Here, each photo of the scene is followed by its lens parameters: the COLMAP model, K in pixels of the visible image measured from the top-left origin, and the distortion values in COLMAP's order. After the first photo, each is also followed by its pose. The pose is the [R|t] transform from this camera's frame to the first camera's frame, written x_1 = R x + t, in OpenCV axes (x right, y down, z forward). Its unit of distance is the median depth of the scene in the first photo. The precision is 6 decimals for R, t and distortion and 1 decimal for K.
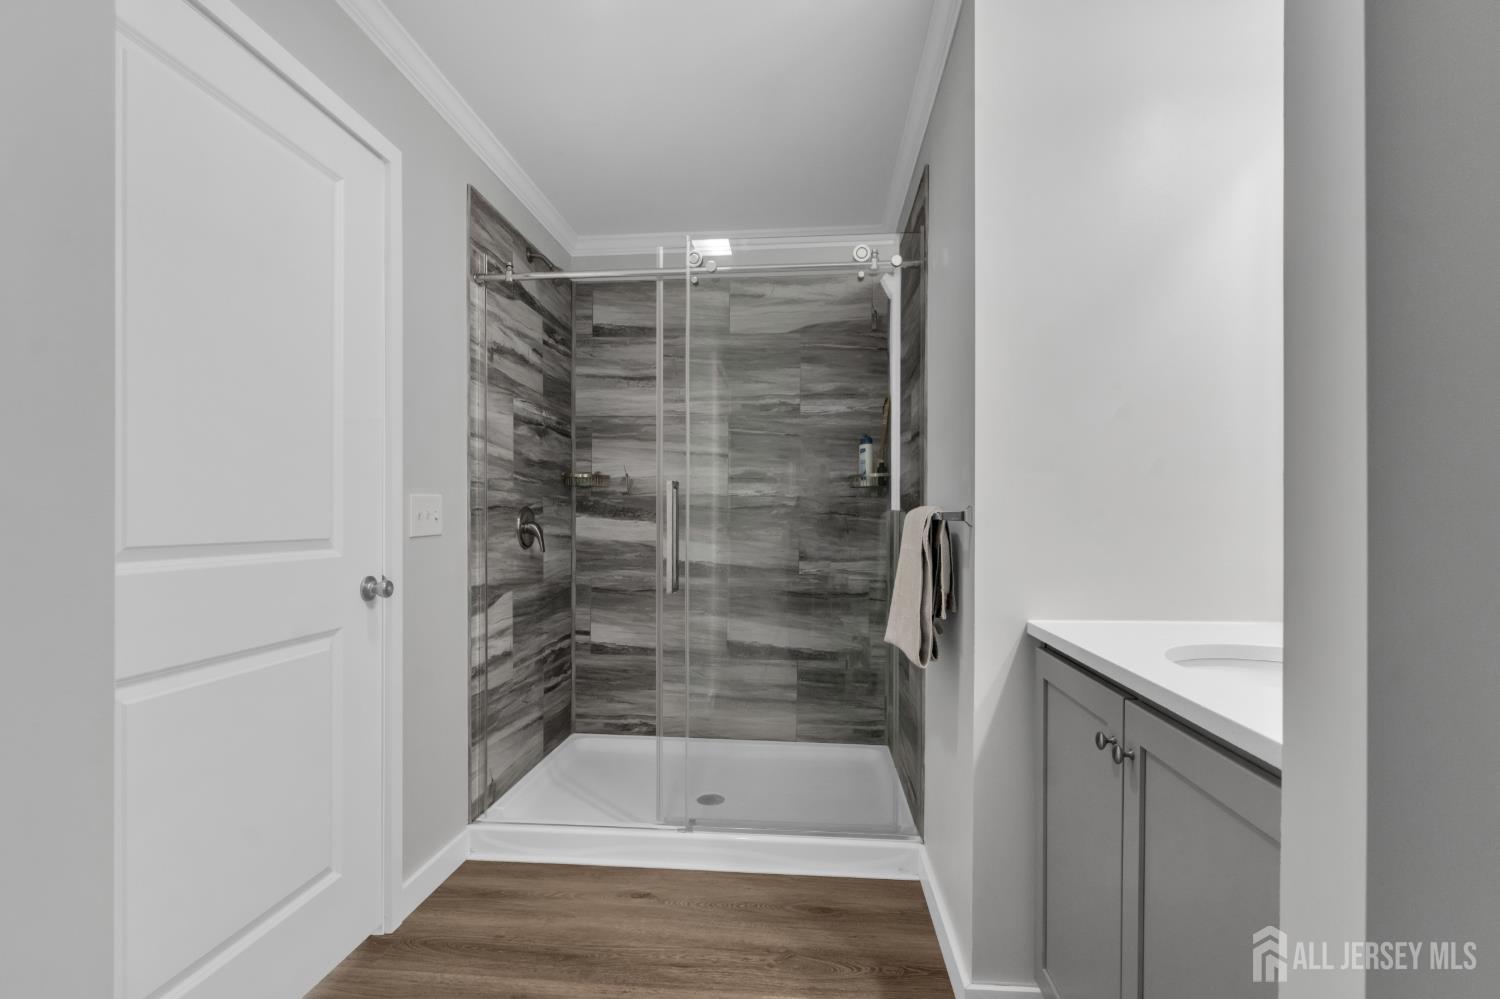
lens RADIAL K [[706.1, 0, 743.6], [0, 706.1, 526.2], [0, 0, 1]] dist [-0.003651, 0.000398]
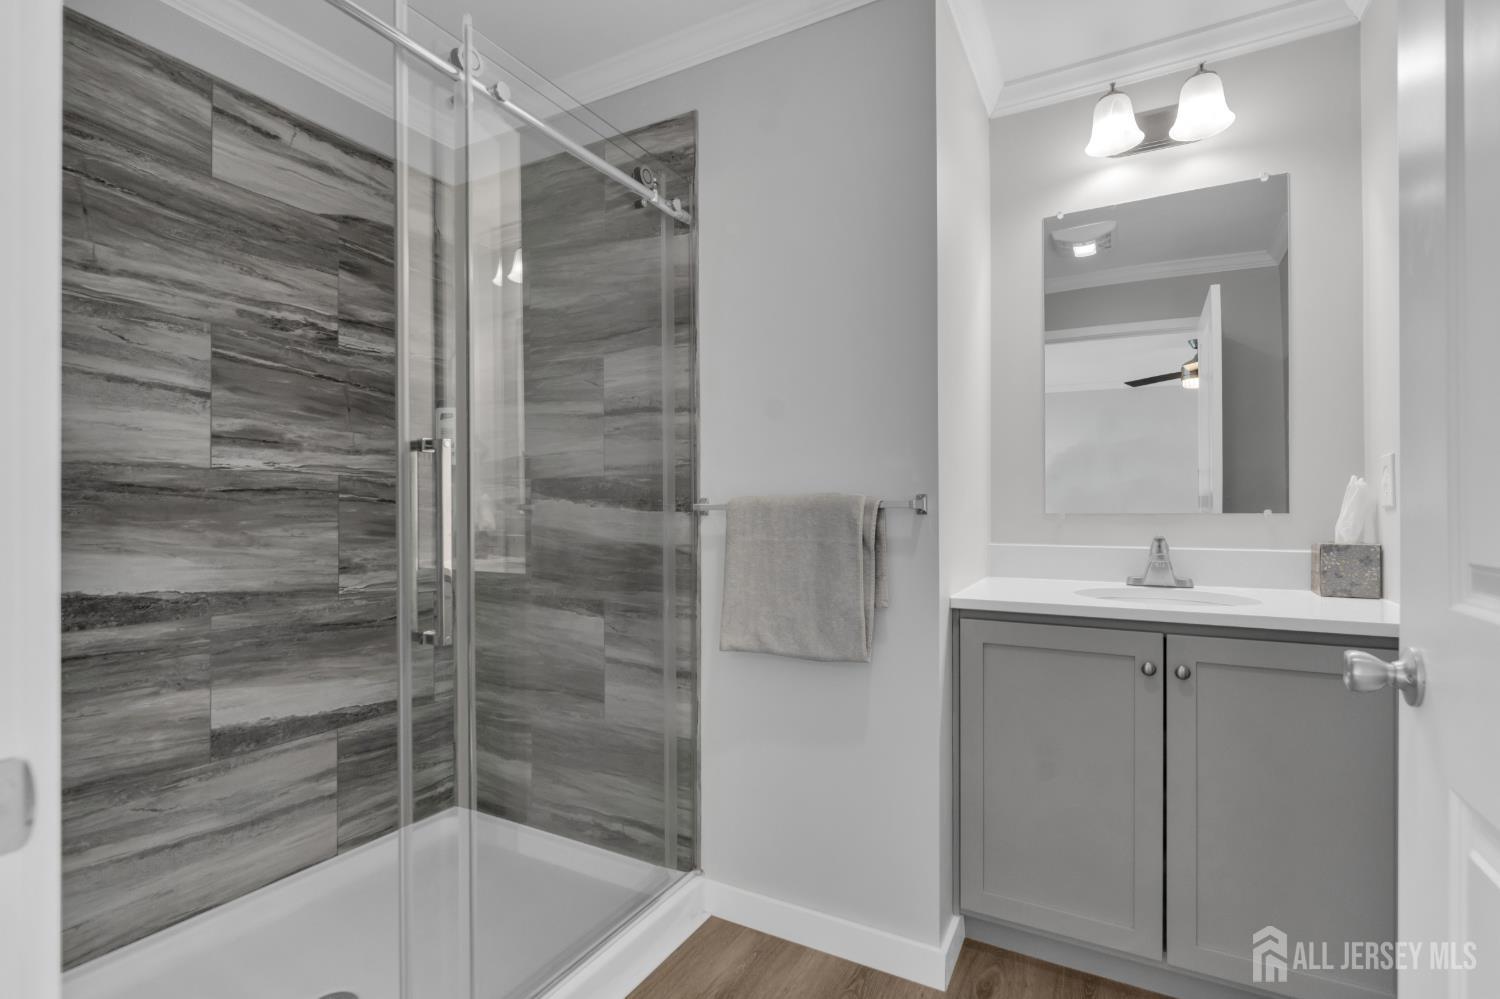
lens RADIAL K [[706.1, 0, 746.2], [0, 706.1, 509.2], [0, 0, 1]] dist [-0.003651, 0.000398]
pose [[0.405125, -0.006138, 0.914241, -0.360298], [0.014697, 0.999892, 0.000201, -0.004875], [-0.914143, 0.013355, 0.405171, 0.397321]]
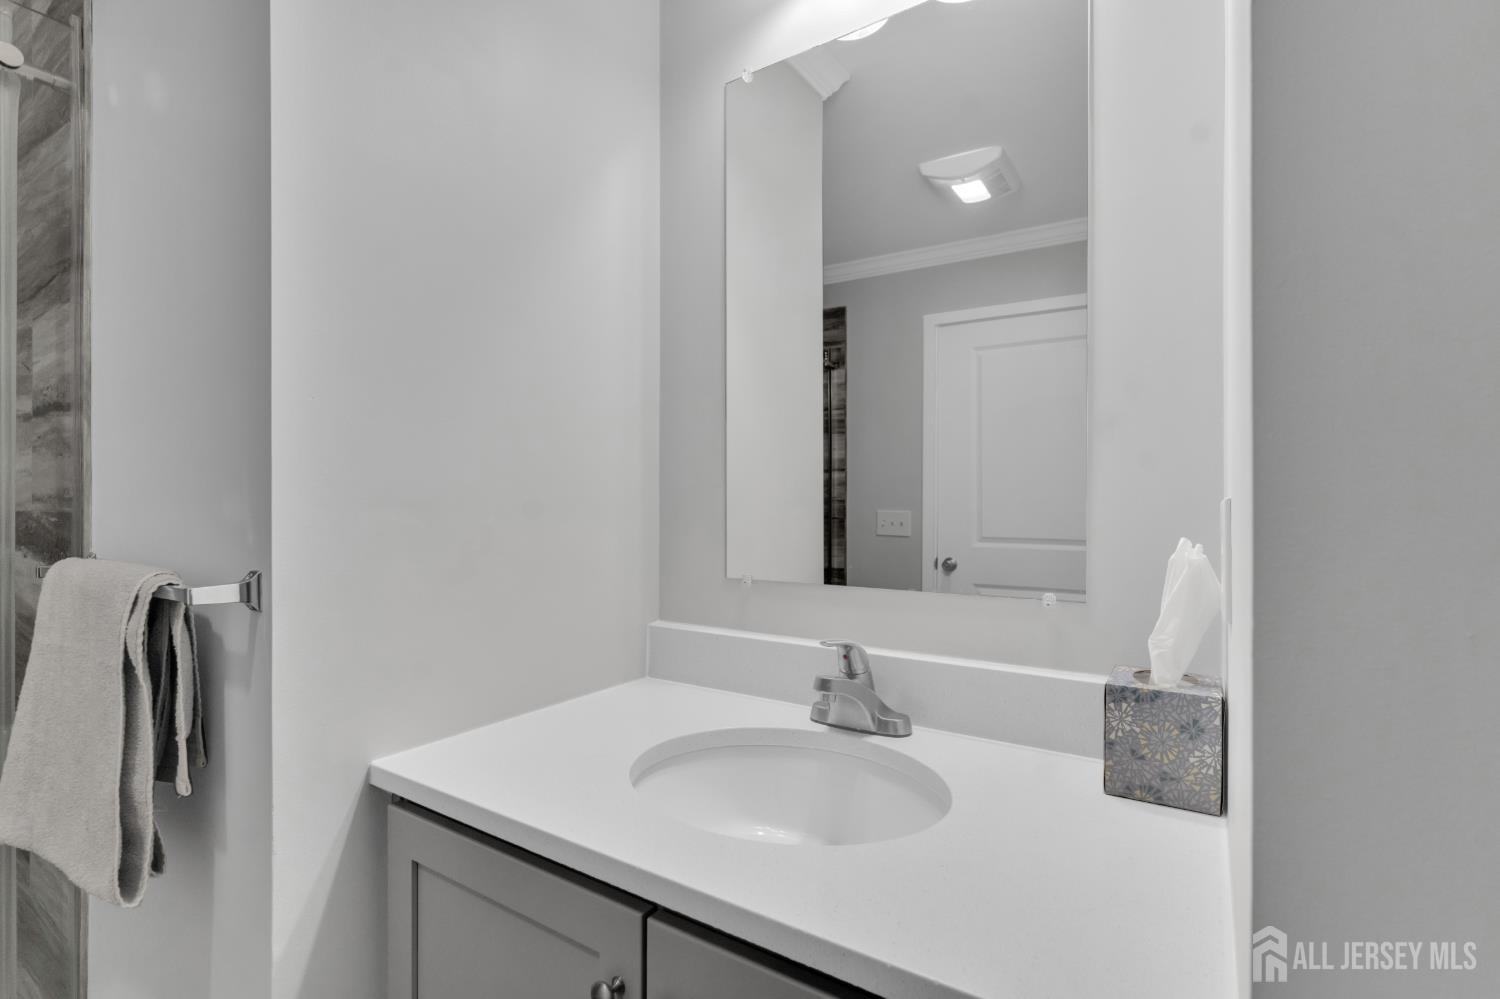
lens RADIAL K [[706.1, 0, 742.3], [0, 706.1, 511.2], [0, 0, 1]] dist [-0.003651, 0.000398]
pose [[0.472793, -0.003029, 0.881168, 0.015934], [0.007168, 0.999974, -0.000409, -0.033984], [-0.881144, 0.006510, 0.472803, 0.212596]]
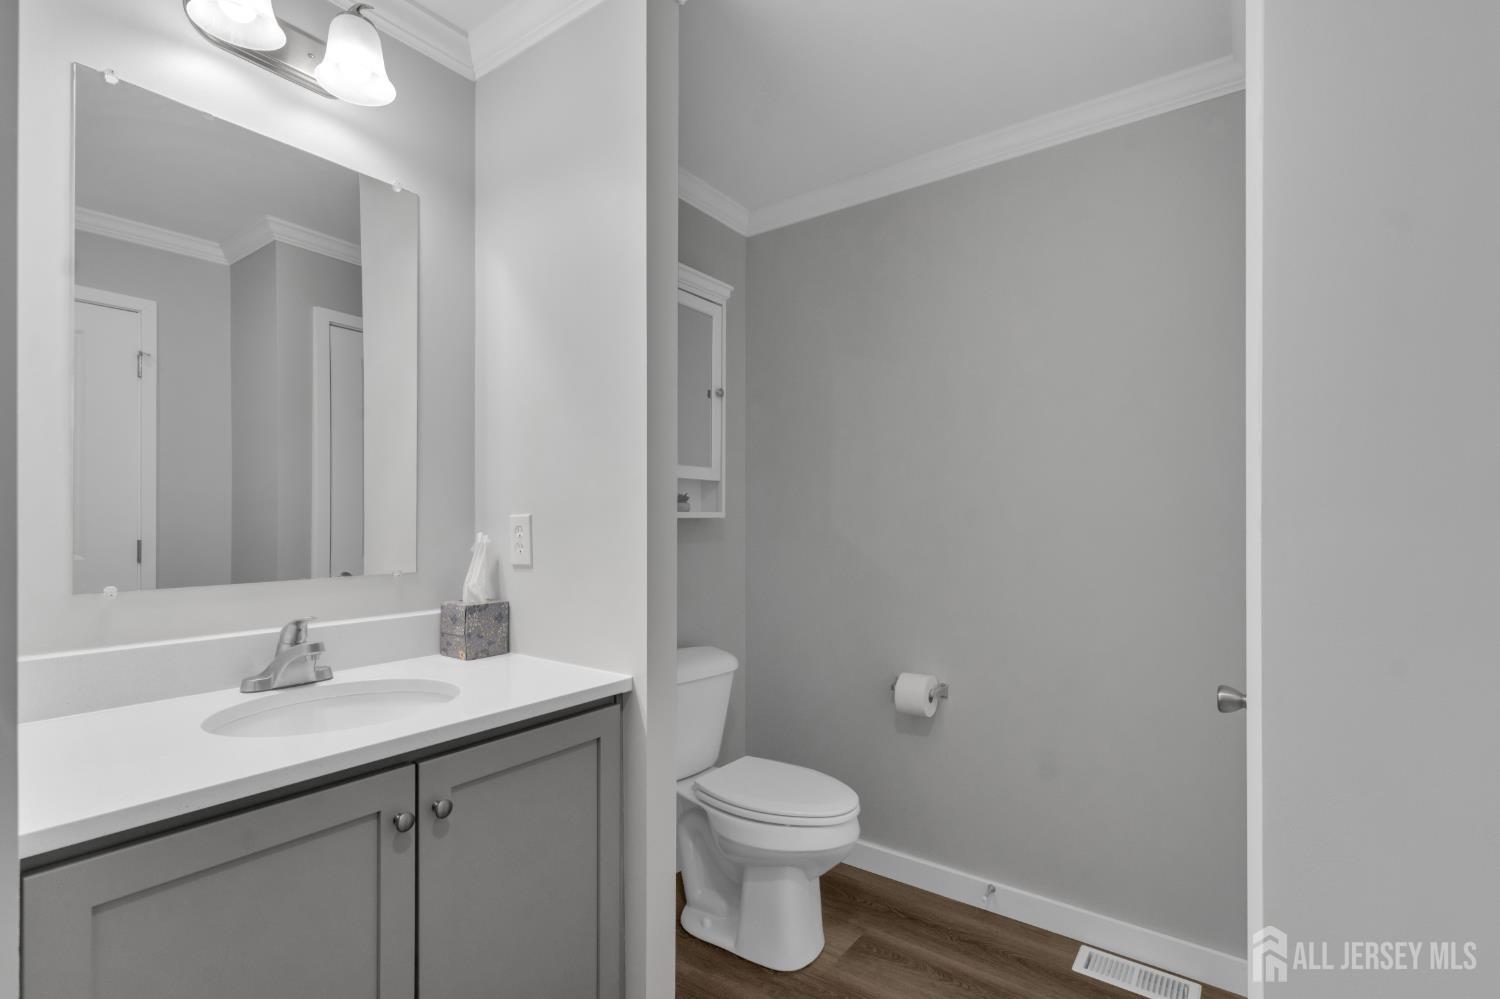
lens RADIAL K [[706.1, 0, 748.0], [0, 706.1, 514.8], [0, 0, 1]] dist [-0.003651, 0.000398]
pose [[-0.862120, -0.000620, 0.506704, -0.128541], [0.003524, 0.999968, 0.007219, -0.039482], [-0.506692, 0.008009, -0.862090, 0.547260]]
